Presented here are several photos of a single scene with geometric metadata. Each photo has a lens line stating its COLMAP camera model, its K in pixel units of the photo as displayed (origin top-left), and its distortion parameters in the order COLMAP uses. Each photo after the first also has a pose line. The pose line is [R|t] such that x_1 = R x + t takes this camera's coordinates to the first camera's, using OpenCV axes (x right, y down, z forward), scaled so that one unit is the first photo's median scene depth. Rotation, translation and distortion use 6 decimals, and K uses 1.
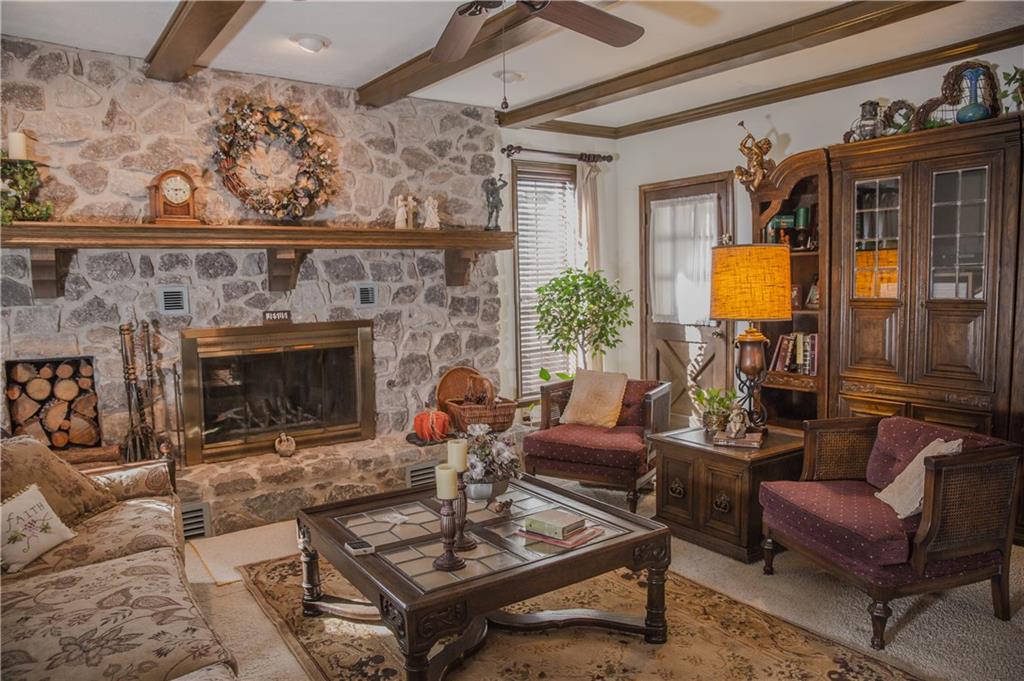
lens RADIAL K [[720.7, 0, 513.7], [0, 720.7, 332.2], [0, 0, 1]] dist [-0.098514, 0.068456]
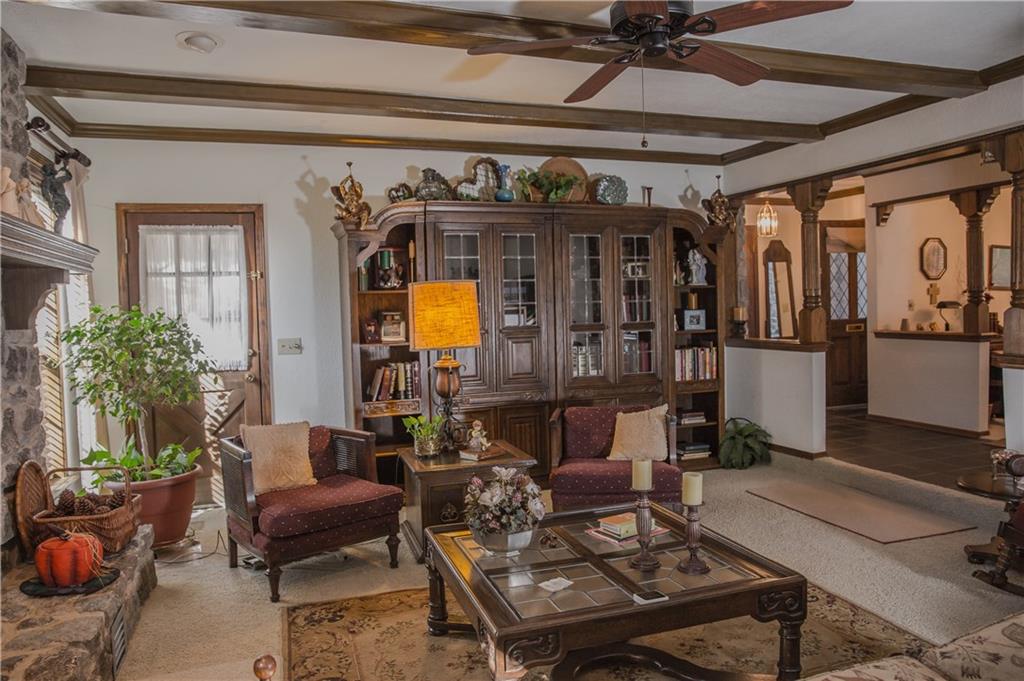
lens RADIAL K [[720.7, 0, 513.7], [0, 720.7, 332.2], [0, 0, 1]] dist [-0.098514, 0.068456]
pose [[0.268067, -0.017897, 0.963234, -0.520983], [0.094767, 0.995468, -0.007877, -0.017266], [-0.958728, 0.093395, 0.268549, 0.437262]]
